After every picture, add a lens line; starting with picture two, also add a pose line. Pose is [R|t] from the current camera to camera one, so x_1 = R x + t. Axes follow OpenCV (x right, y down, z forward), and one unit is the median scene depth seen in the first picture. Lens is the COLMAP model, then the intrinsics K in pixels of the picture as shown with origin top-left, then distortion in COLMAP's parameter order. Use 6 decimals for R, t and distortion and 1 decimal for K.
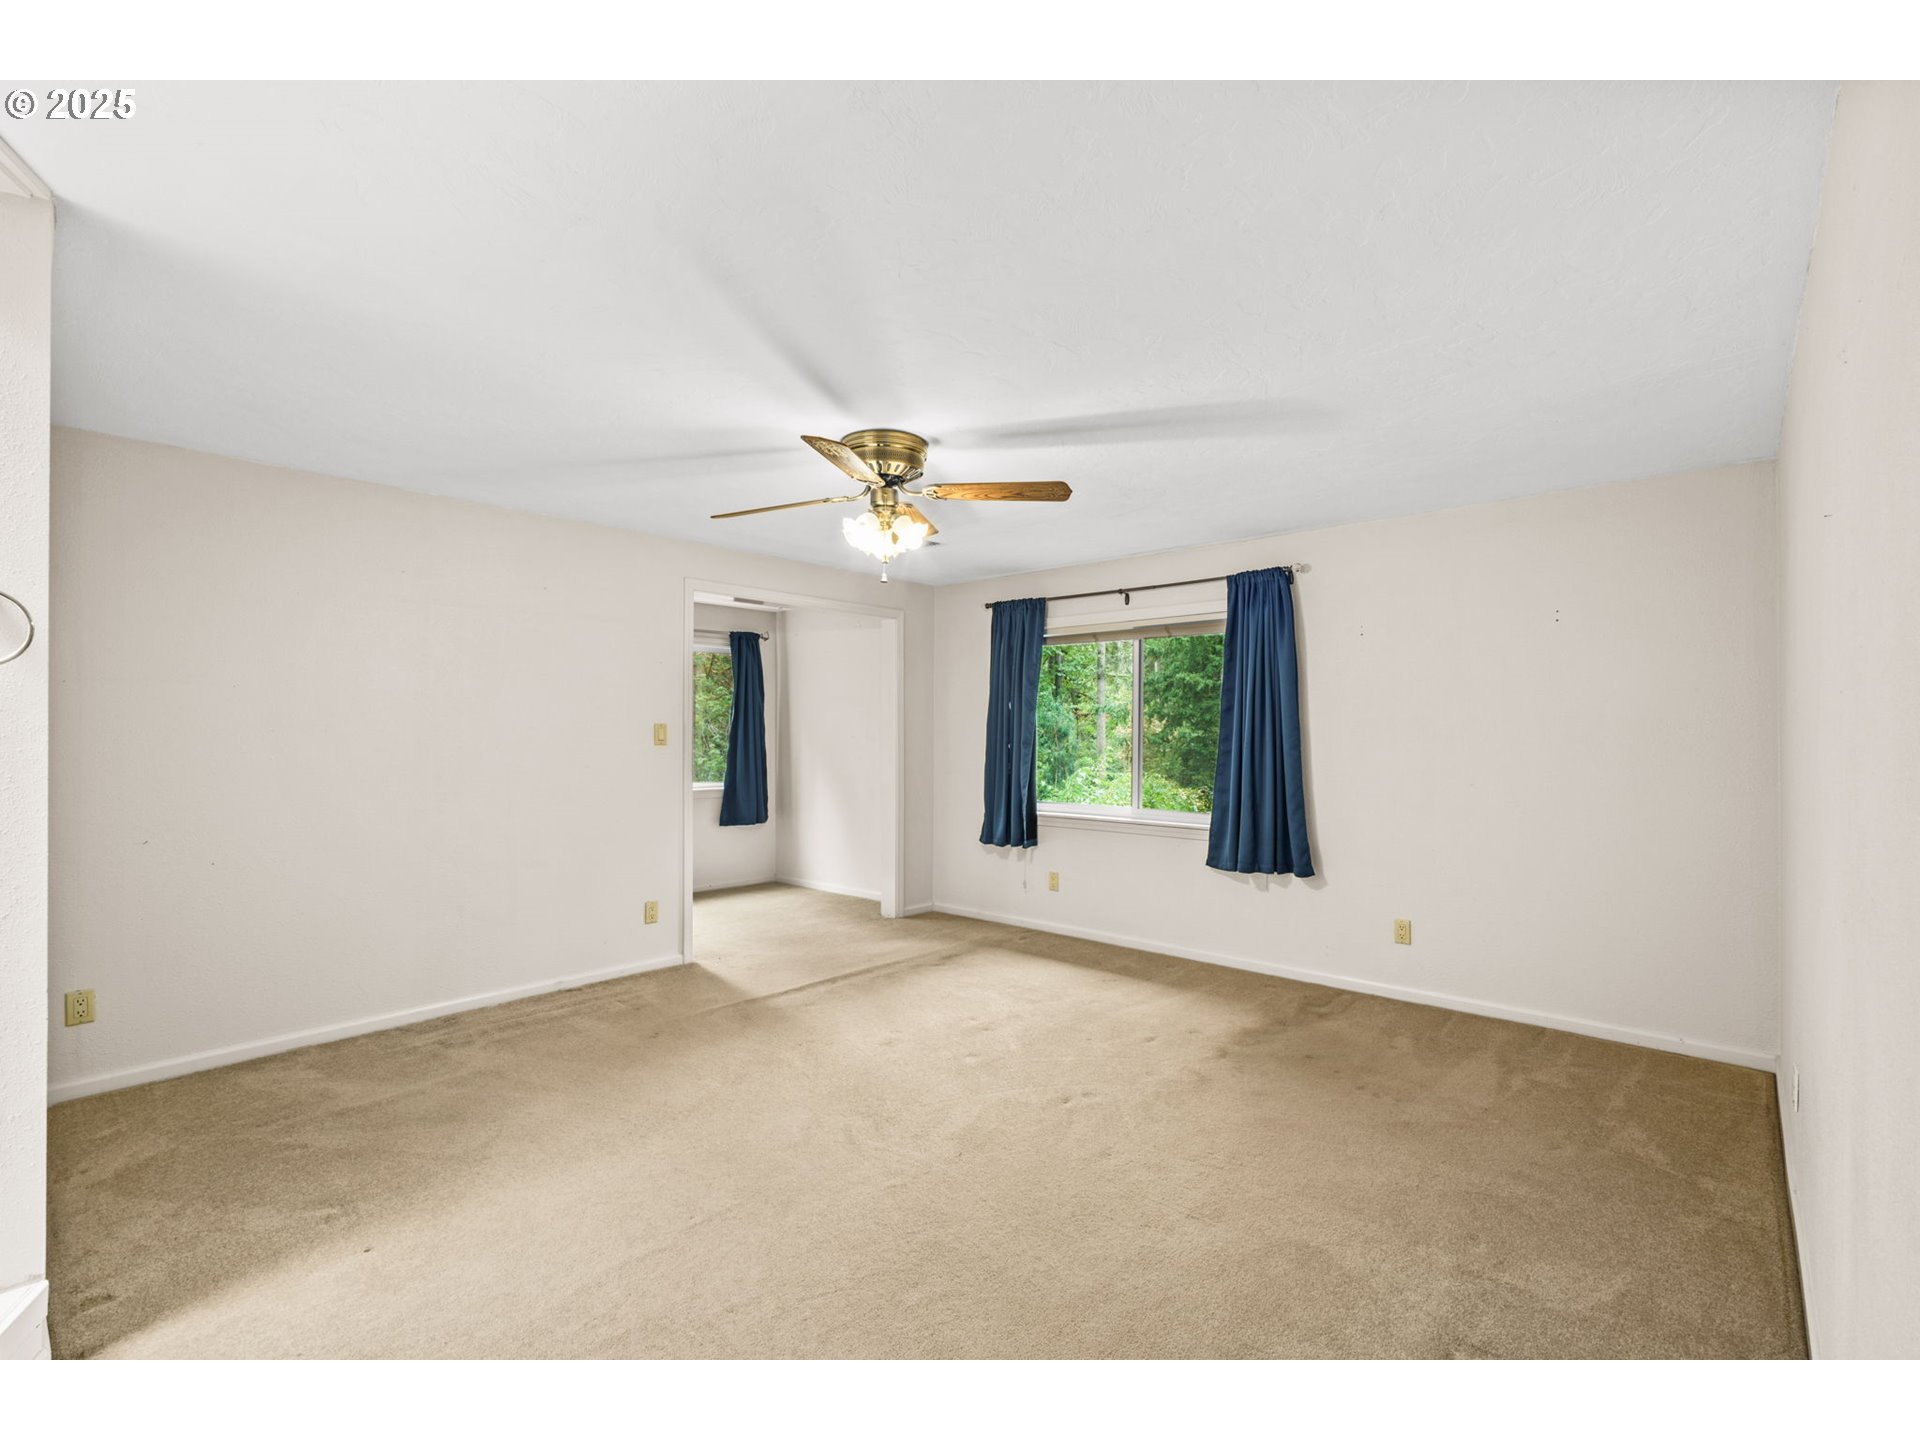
lens RADIAL K [[898.1, 0, 958.6], [0, 898.1, 731.5], [0, 0, 1]] dist [0.003058, 0.000392]
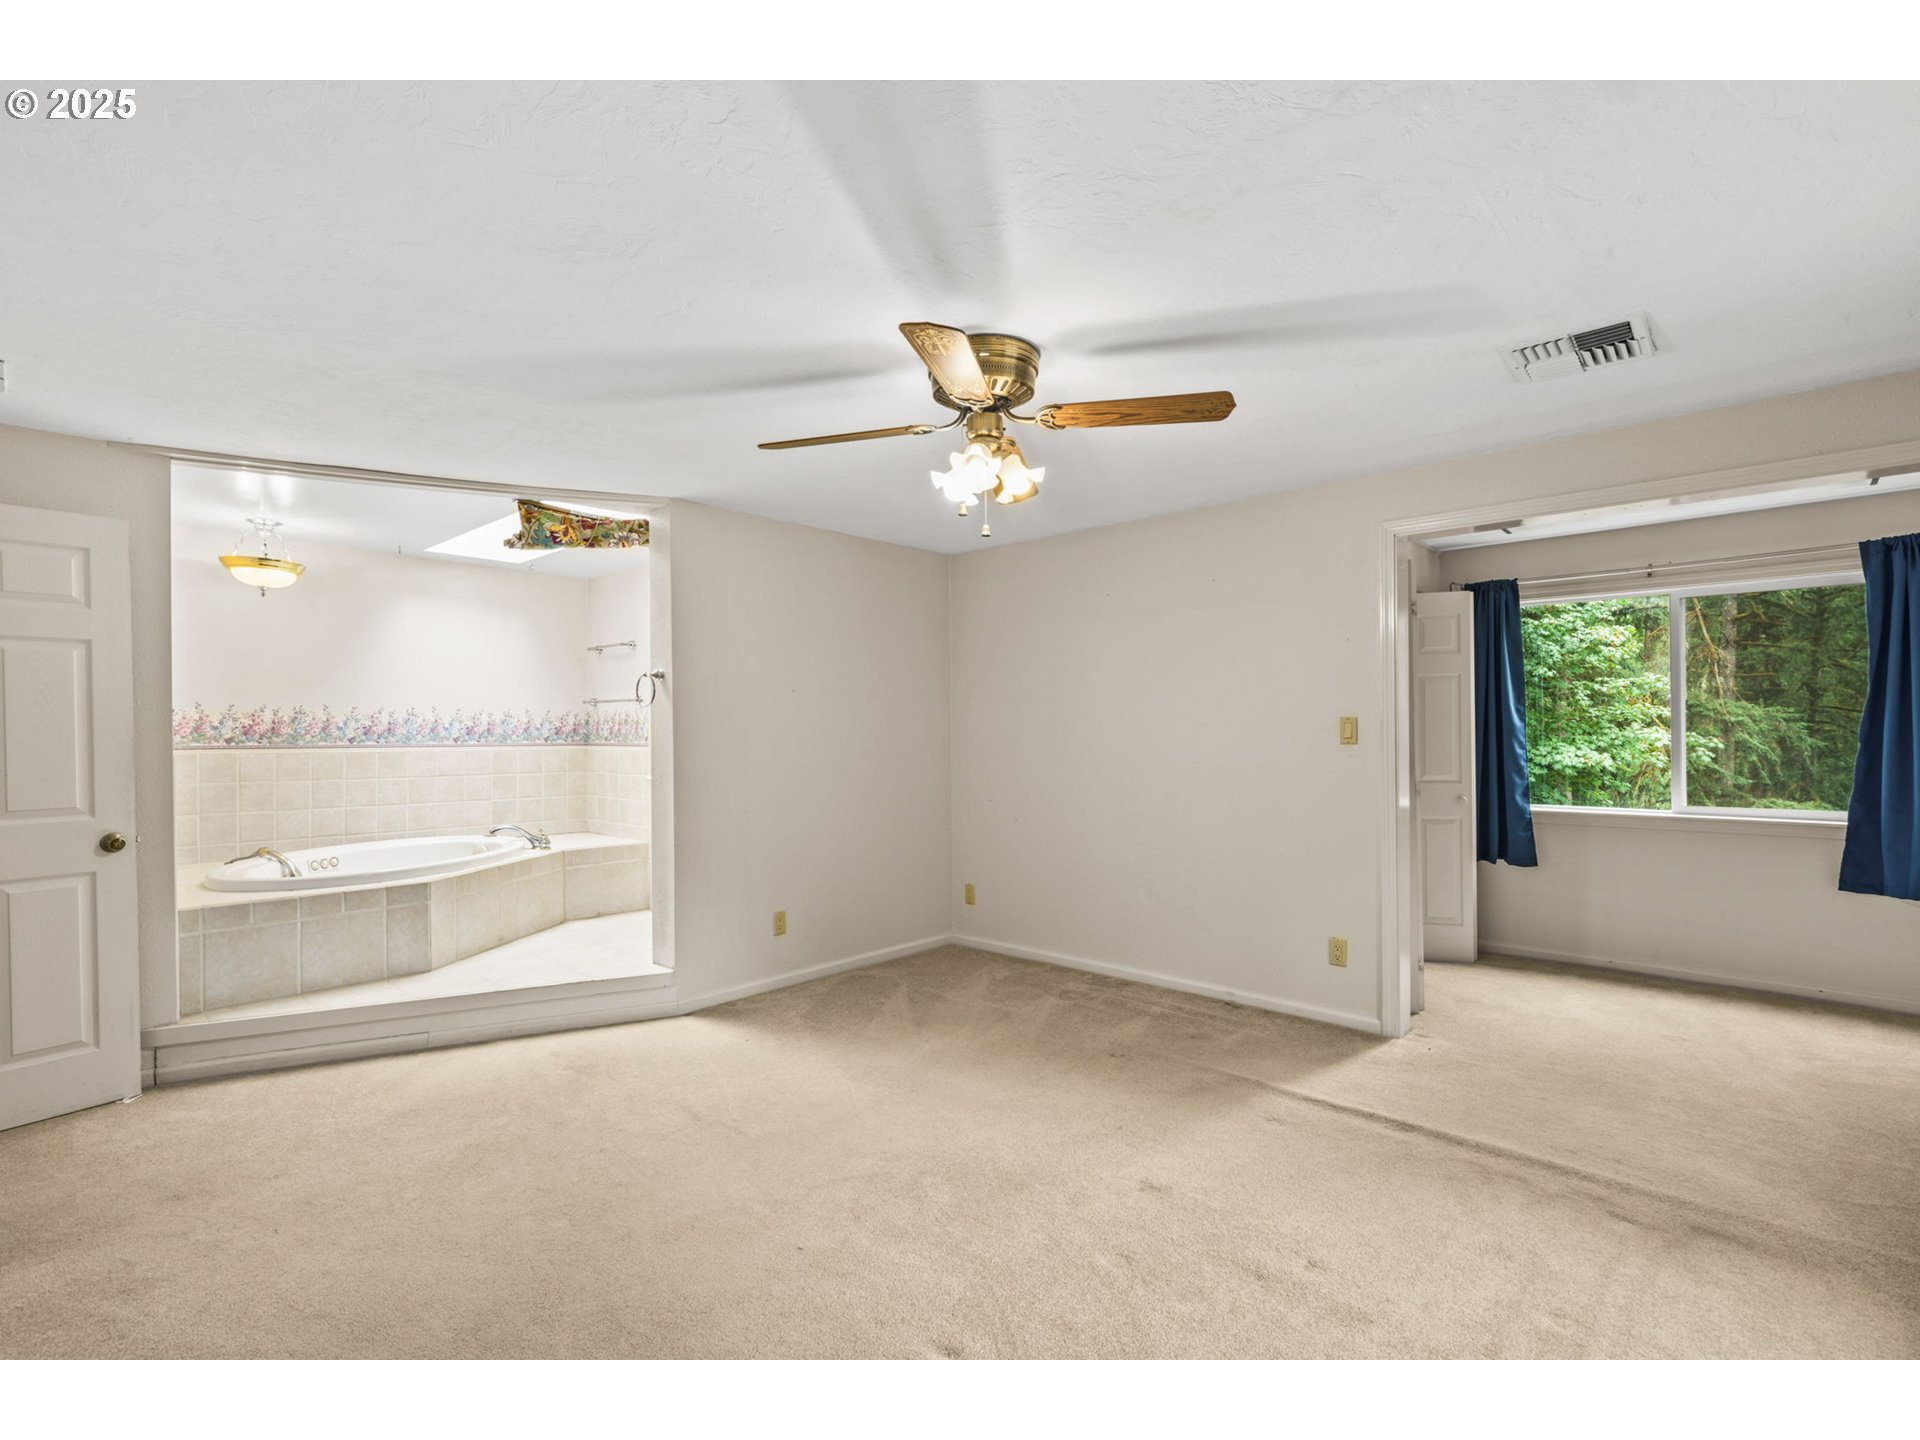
lens RADIAL K [[898.1, 0, 958.4], [0, 898.1, 722.6], [0, 0, 1]] dist [0.003058, 0.000392]
pose [[-0.029895, -0.011015, -0.999492, 0.470490], [0.009010, 0.999896, -0.011289, 0.001960], [0.999512, -0.009343, -0.029793, 0.682015]]
